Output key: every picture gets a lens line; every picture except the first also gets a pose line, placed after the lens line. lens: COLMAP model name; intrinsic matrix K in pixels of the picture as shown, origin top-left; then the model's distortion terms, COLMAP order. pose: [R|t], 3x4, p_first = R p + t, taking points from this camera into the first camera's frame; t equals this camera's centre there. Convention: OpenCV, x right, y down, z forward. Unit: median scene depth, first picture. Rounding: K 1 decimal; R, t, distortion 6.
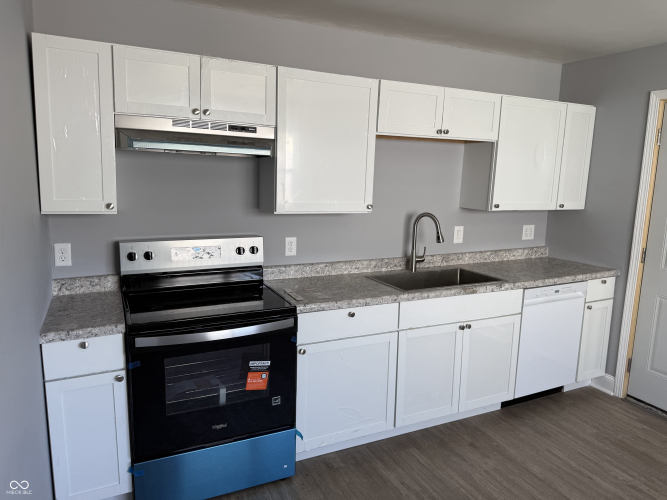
lens RADIAL K [[477.4, 0, 336.0], [0, 477.4, 247.8], [0, 0, 1]] dist [0.042767, -0.043628]
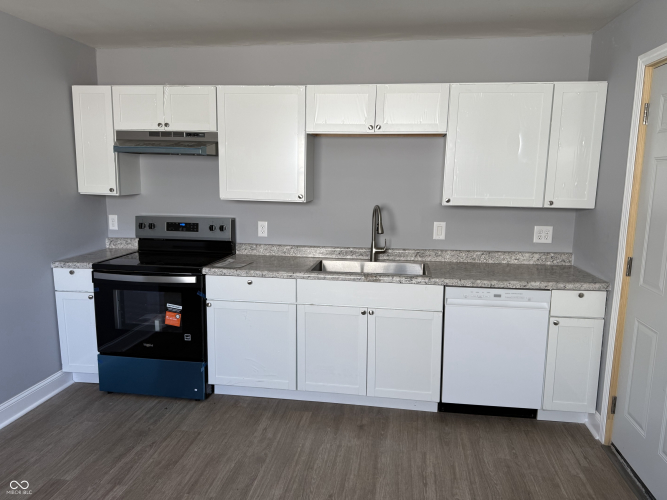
lens RADIAL K [[477.4, 0, 337.9], [0, 477.4, 250.8], [0, 0, 1]] dist [0.042767, -0.043628]
pose [[0.823913, 0.075406, -0.561677, 0.791232], [-0.082447, 0.996513, 0.012843, 0.022239], [0.560687, 0.035727, 0.827257, 0.100275]]
